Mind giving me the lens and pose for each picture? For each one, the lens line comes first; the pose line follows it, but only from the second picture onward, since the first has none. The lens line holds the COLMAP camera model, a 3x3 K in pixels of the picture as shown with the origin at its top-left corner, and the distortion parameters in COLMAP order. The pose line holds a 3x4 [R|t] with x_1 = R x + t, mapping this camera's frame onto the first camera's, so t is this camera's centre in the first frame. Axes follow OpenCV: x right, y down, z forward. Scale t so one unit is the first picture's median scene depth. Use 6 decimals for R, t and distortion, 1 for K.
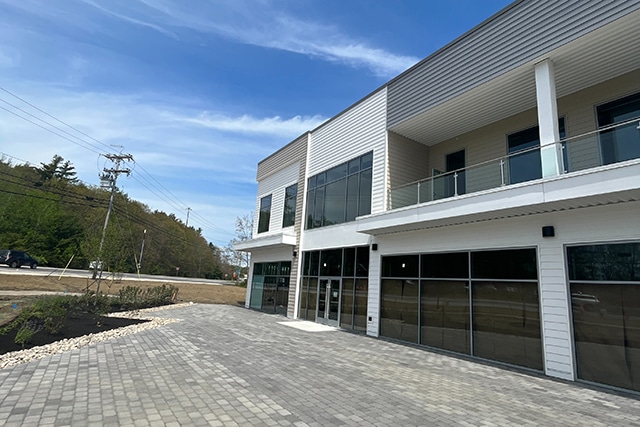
lens RADIAL K [[340.9, 0, 320.0], [0, 340.9, 215.4], [0, 0, 1]] dist [0.019579, 0.000202]
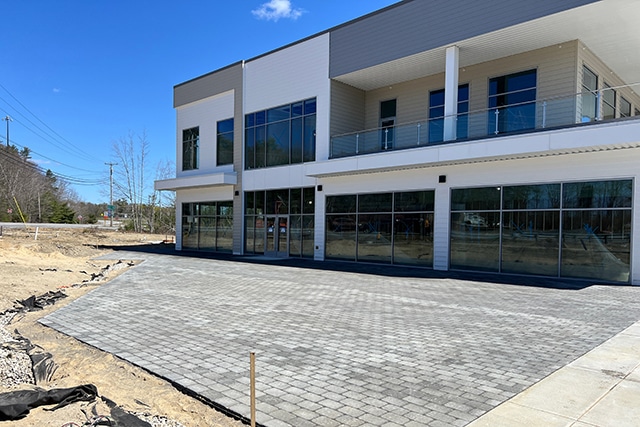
lens RADIAL K [[481.7, 0, 320.6], [0, 481.7, 246.7], [0, 0, 1]] dist [0.029298, -0.008866]
pose [[0.973109, -0.055899, 0.223462, -0.193816], [-0.001226, 0.968838, 0.247693, -0.108537], [-0.230344, -0.241306, 0.942716, -0.535887]]
